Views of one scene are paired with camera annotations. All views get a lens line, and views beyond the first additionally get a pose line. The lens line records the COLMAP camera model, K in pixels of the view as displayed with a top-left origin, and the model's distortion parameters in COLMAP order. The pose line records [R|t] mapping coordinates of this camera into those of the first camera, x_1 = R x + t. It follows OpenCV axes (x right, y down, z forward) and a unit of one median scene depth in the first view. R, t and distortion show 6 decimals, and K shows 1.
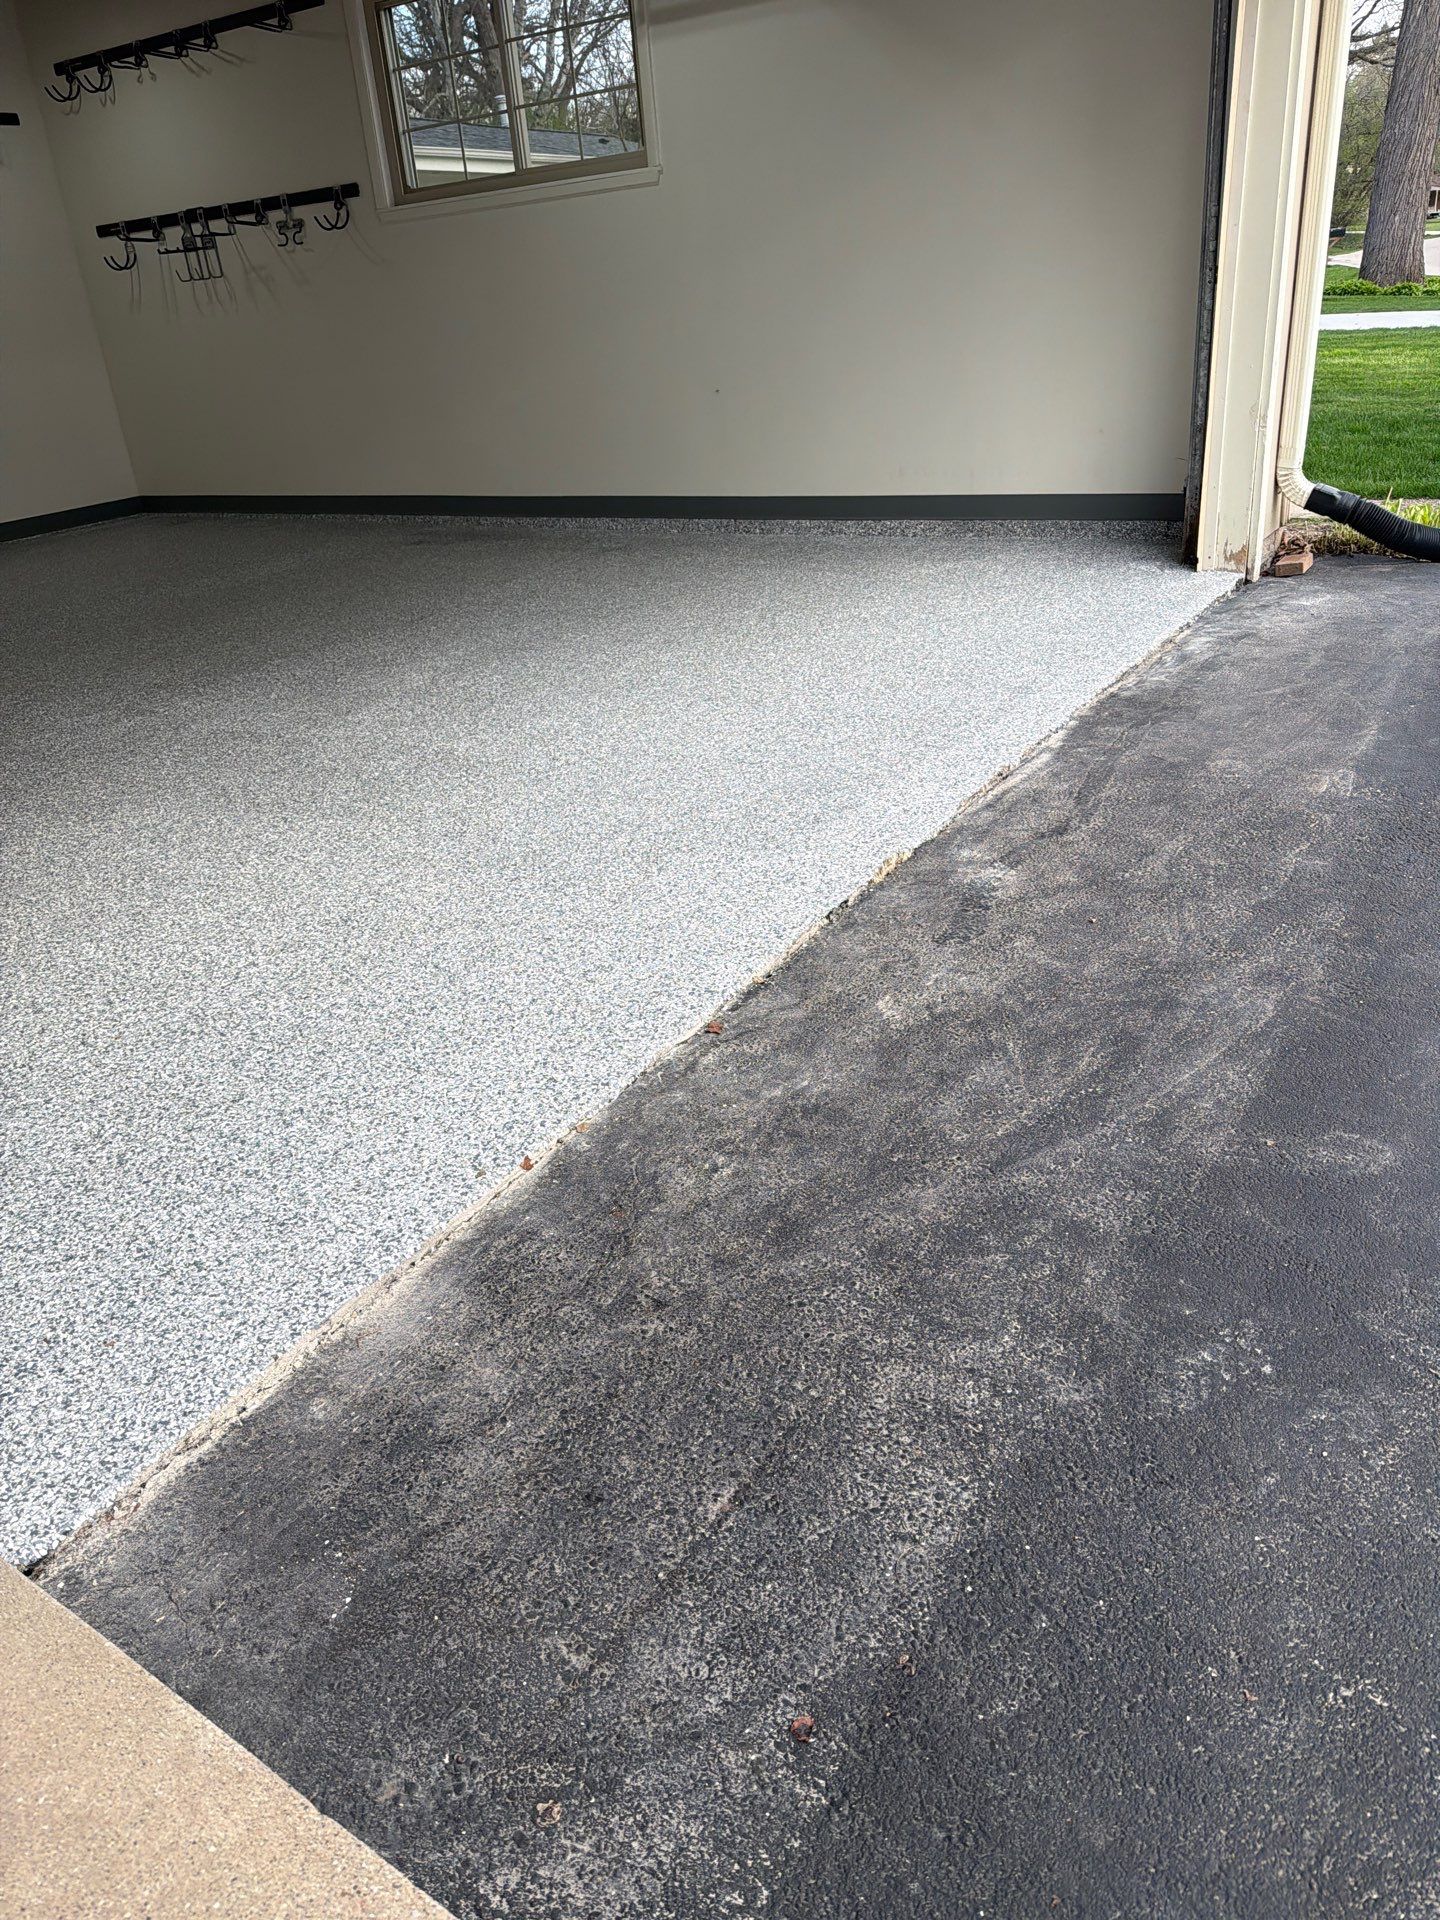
lens RADIAL K [[1372.4, 0, 717.6], [0, 1372.4, 968.0], [0, 0, 1]] dist [0.034372, -0.037833]
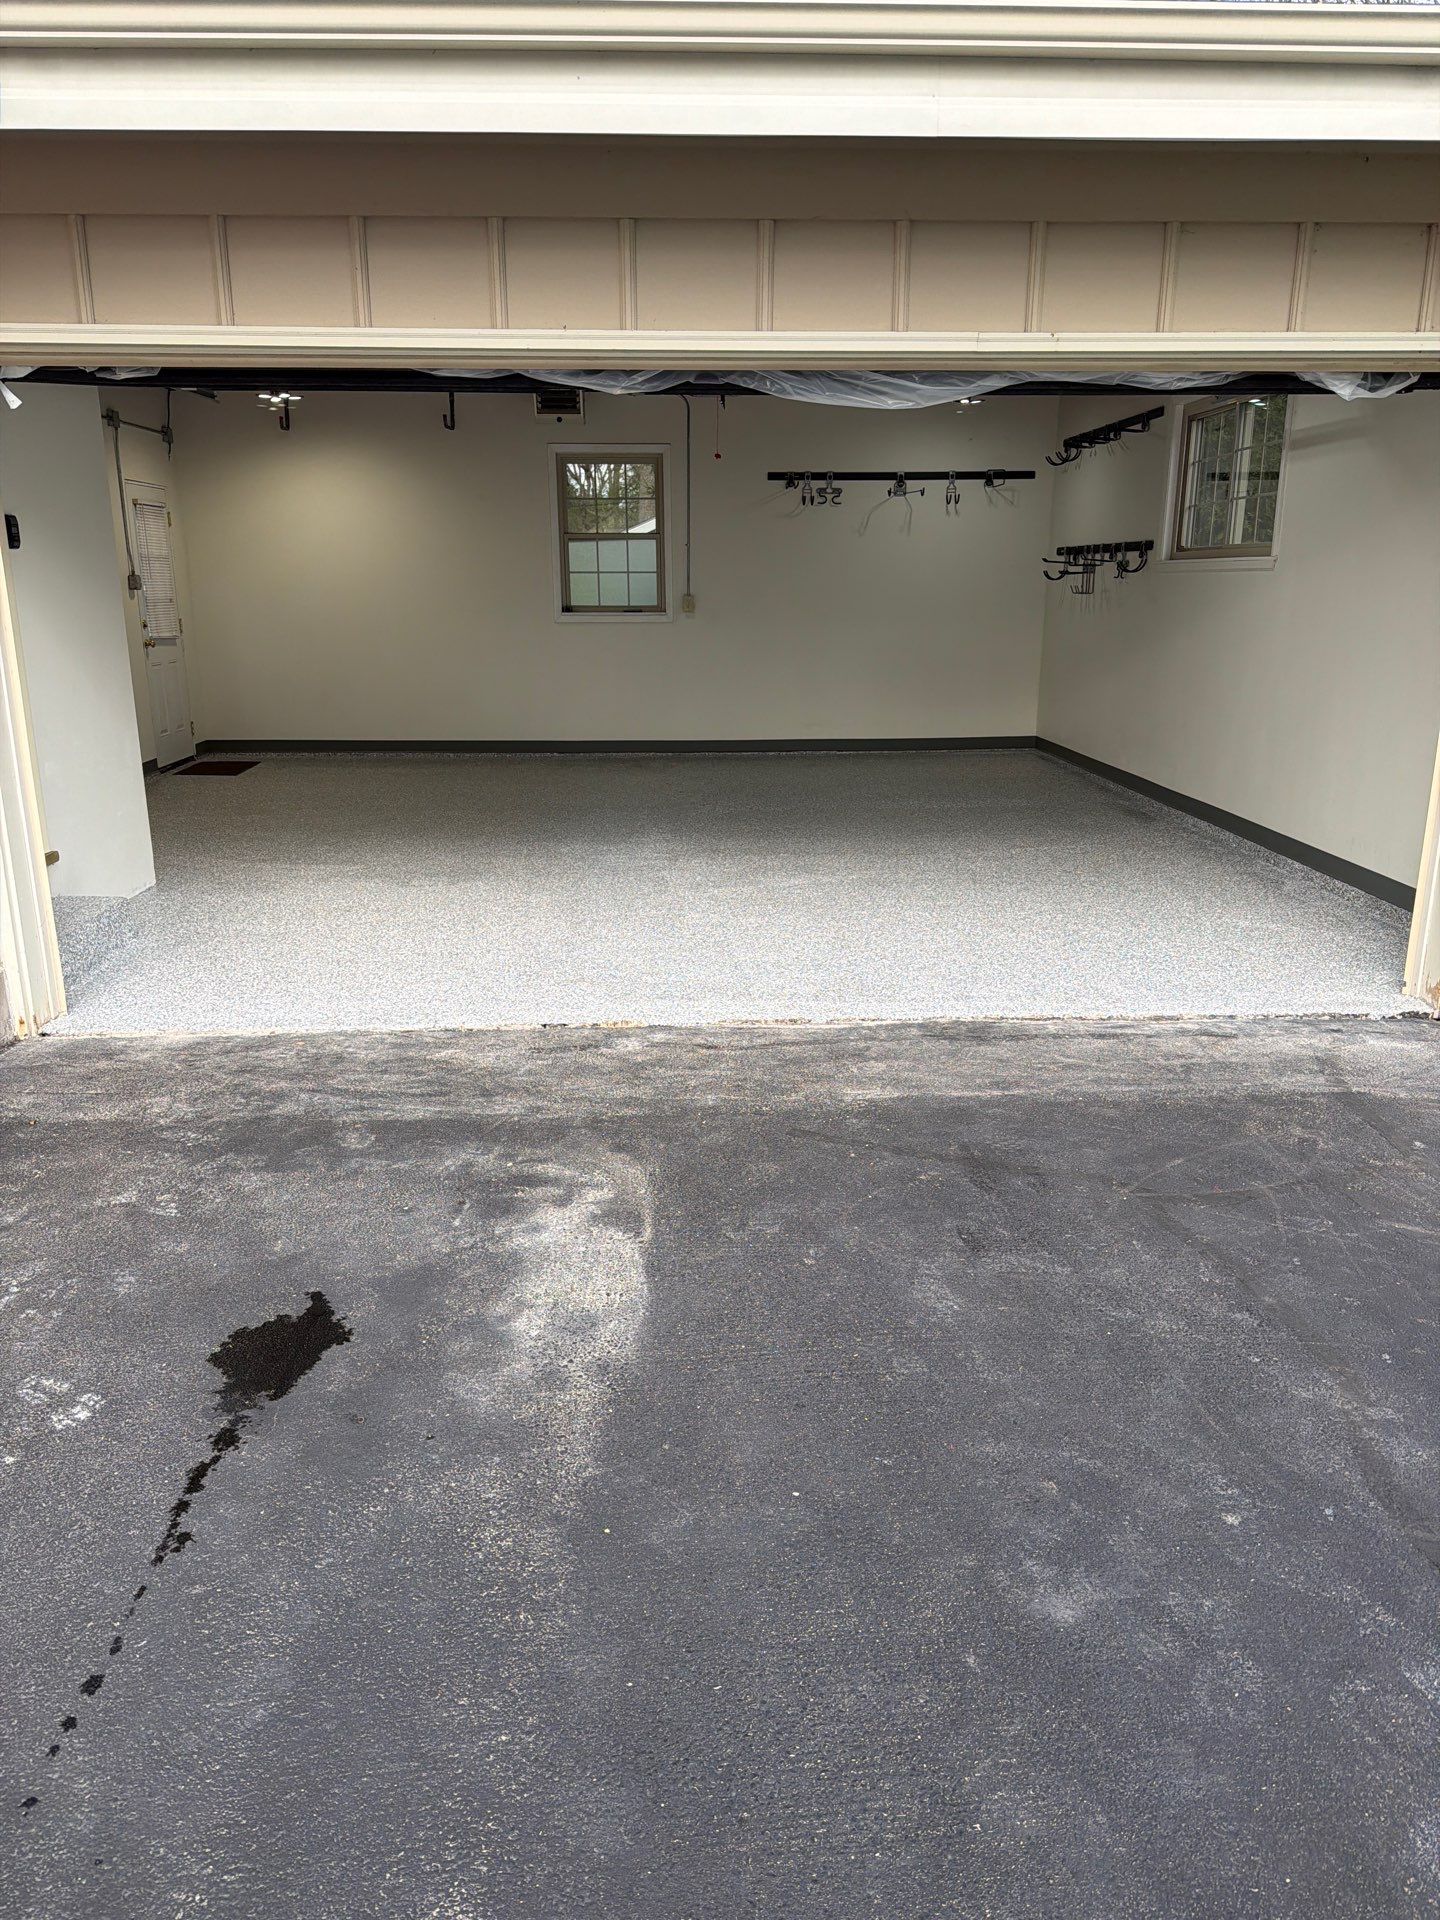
lens RADIAL K [[1336.4, 0, 710.9], [0, 1336.4, 996.5], [0, 0, 1]] dist [0.059381, -0.085304]
pose [[0.565525, 0.323059, -0.758825, 1.066405], [-0.405177, 0.910227, 0.085552, -0.217931], [0.718341, 0.259076, 0.645652, 0.006982]]
